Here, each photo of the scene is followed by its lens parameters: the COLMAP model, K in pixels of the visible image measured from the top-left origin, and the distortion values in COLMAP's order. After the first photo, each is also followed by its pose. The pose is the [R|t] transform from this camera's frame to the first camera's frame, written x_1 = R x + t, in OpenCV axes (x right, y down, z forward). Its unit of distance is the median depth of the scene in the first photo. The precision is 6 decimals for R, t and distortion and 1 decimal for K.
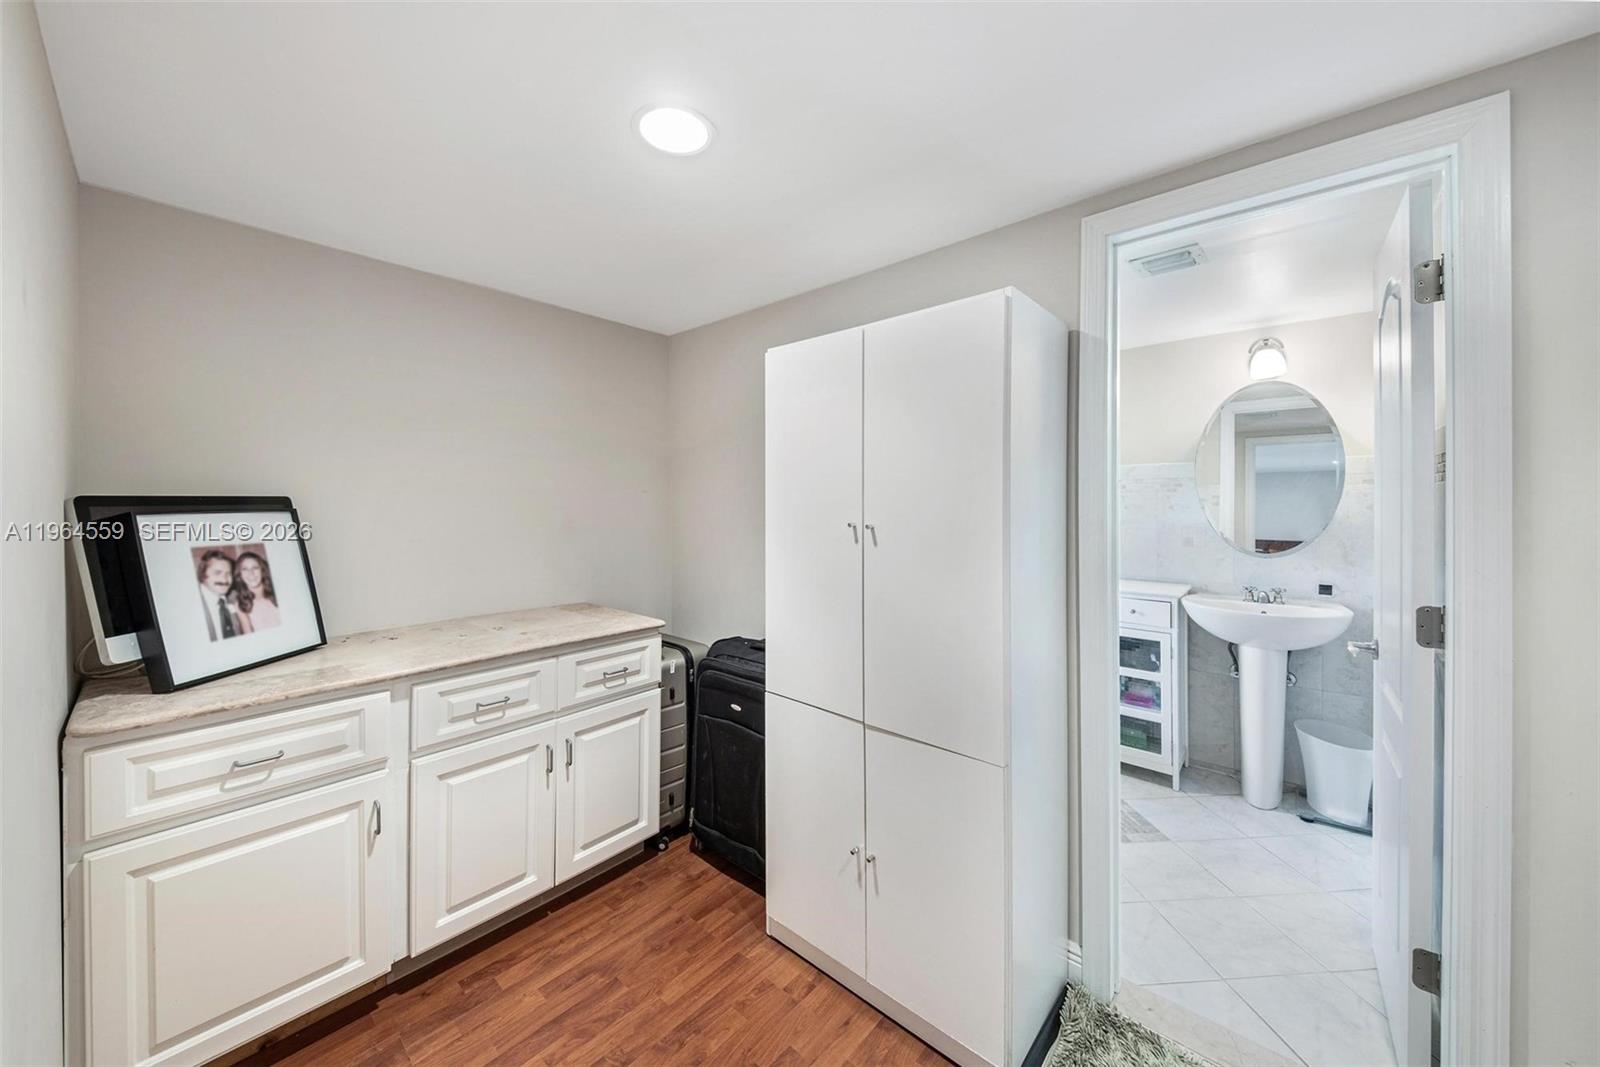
lens RADIAL K [[573.8, 0, 801.2], [0, 573.8, 506.8], [0, 0, 1]] dist [0.001722, 0.000174]
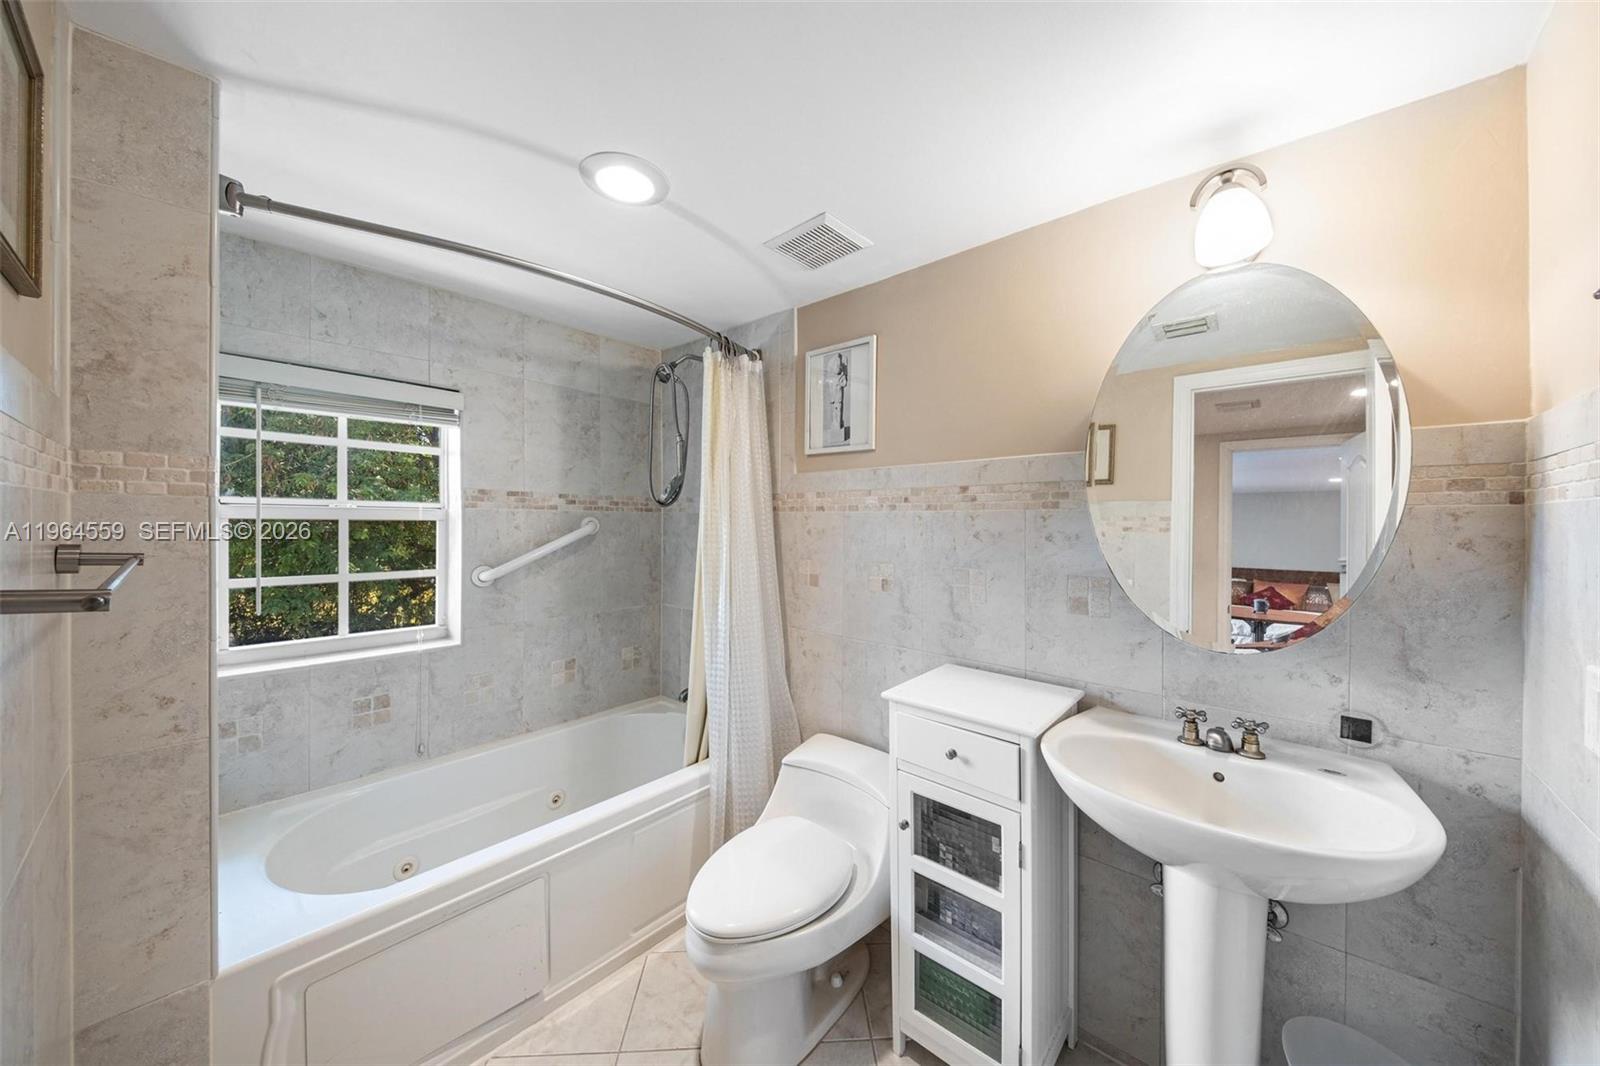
lens RADIAL K [[547.1, 0, 806.4], [0, 547.1, 521.0], [0, 0, 1]] dist [-0.000638, -0.000158]
pose [[0.999957, 0.009251, 0.000946, 0.469406], [-0.009246, 0.999944, -0.005102, -0.010306], [-0.000993, 0.005093, 0.999987, 0.558558]]
